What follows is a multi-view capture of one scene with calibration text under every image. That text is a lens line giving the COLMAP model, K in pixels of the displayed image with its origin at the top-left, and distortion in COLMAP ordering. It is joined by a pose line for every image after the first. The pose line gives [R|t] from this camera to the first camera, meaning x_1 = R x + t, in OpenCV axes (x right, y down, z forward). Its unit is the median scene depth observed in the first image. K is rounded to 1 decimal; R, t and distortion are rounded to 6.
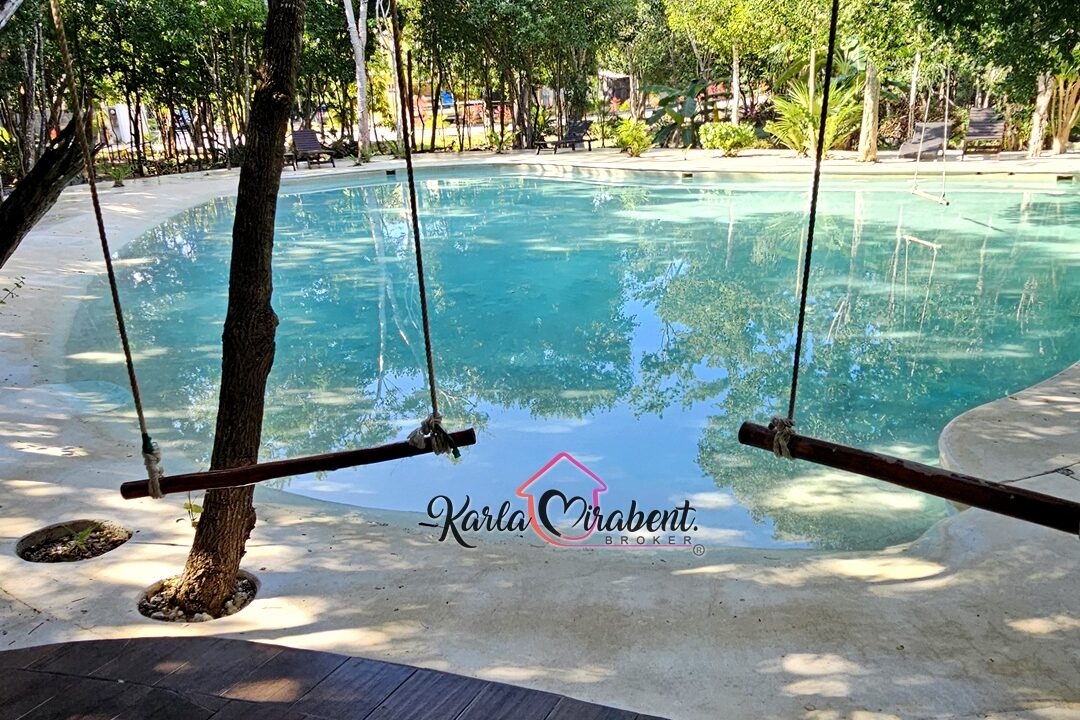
lens RADIAL K [[779.2, 0, 539.3], [0, 779.2, 362.3], [0, 0, 1]] dist [-0.003558, -0.009533]
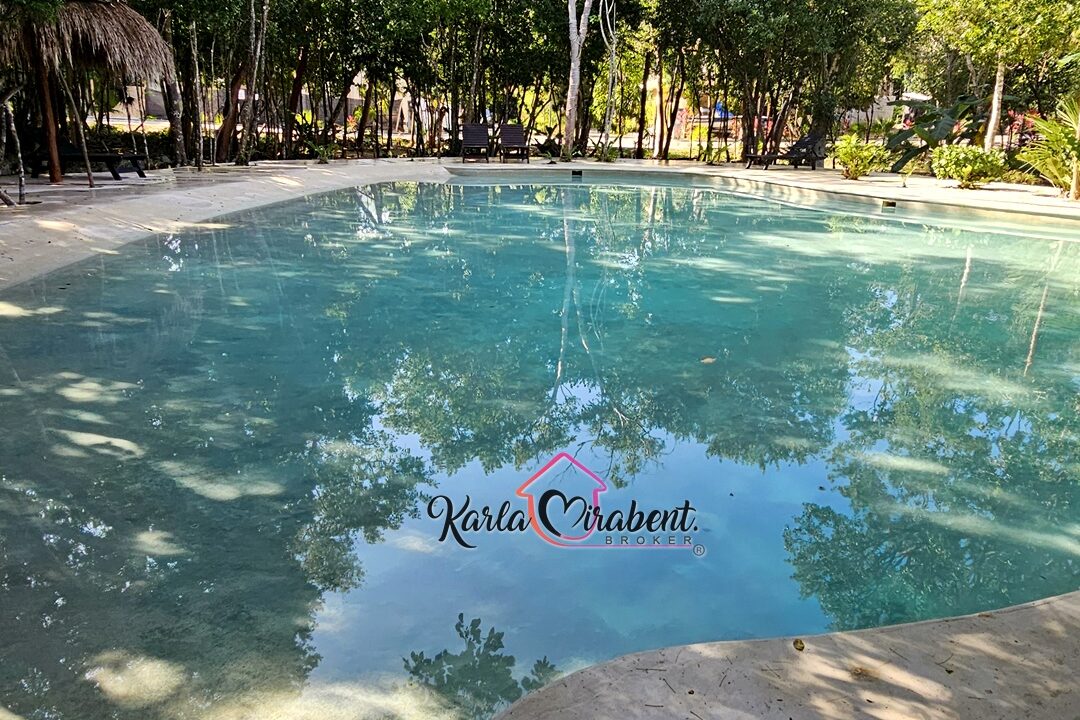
lens RADIAL K [[779.2, 0, 539.7], [0, 779.2, 356.7], [0, 0, 1]] dist [-0.003558, -0.009533]
pose [[0.930190, 0.161215, -0.329781, 0.124297], [-0.168390, 0.985696, 0.006897, -0.022384], [0.326176, 0.049116, 0.944032, 0.101623]]
